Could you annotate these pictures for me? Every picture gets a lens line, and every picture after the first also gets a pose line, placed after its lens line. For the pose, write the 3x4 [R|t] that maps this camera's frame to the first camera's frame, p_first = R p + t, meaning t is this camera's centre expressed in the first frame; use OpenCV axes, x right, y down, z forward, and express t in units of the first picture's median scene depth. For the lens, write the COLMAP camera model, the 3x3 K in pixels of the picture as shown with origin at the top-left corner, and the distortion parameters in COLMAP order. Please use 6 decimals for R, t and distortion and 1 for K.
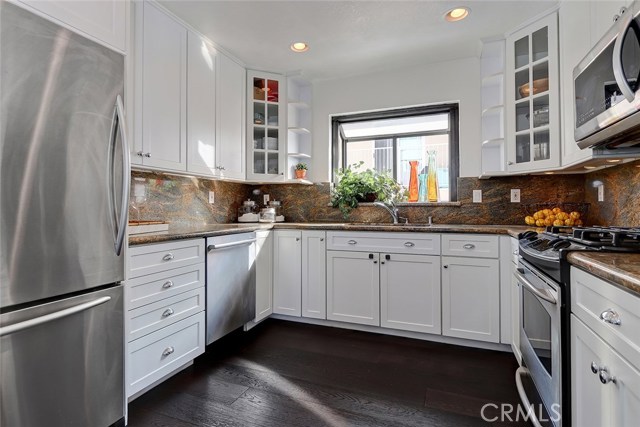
lens RADIAL K [[333.8, 0, 319.7], [0, 333.8, 208.4], [0, 0, 1]] dist [-0.002677, -0.000773]
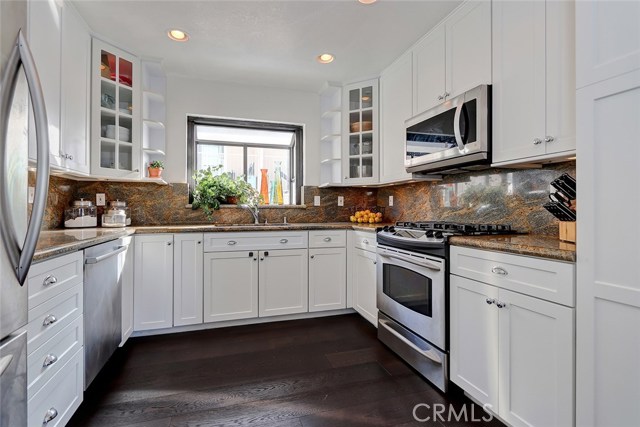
lens RADIAL K [[295.5, 0, 317.7], [0, 295.5, 211.8], [0, 0, 1]] dist [0.001037, -0.000786]
pose [[0.775173, -0.002799, 0.631742, -0.257513], [-0.000457, 0.999987, 0.004991, 0.000183], [-0.631748, -0.004157, 0.775162, 0.108078]]
